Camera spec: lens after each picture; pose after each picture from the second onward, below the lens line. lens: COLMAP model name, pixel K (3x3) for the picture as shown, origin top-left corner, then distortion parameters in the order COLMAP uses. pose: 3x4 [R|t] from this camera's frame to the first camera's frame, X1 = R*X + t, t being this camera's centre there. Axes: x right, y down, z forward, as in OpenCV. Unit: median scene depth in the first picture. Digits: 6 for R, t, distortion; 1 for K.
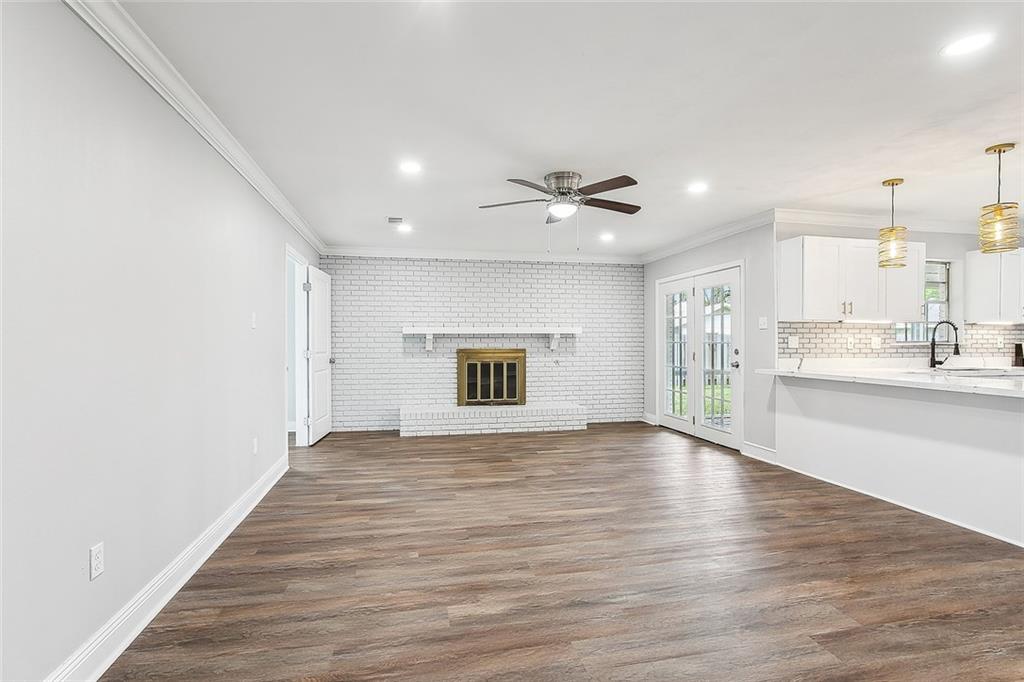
lens RADIAL K [[496.9, 0, 509.4], [0, 496.9, 344.1], [0, 0, 1]] dist [-0.064402, 0.033782]
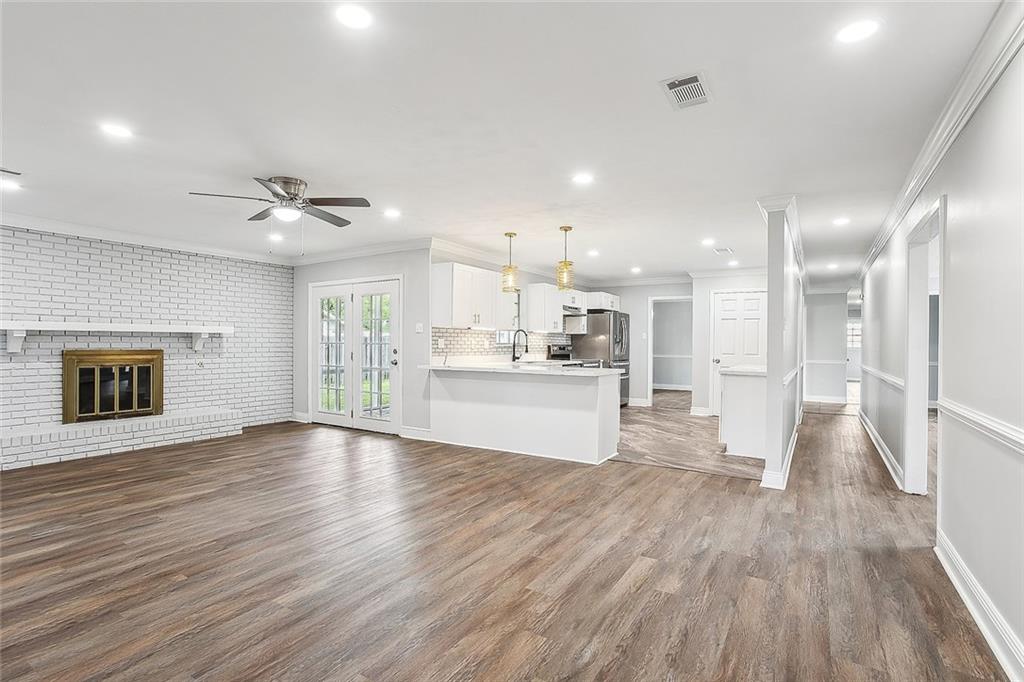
lens RADIAL K [[496.9, 0, 509.4], [0, 496.9, 344.1], [0, 0, 1]] dist [-0.064402, 0.033782]
pose [[0.689311, 0.004129, 0.724453, -0.224999], [-0.002978, 0.999991, -0.002867, 0.000554], [-0.724459, -0.000181, 0.689318, -0.026511]]
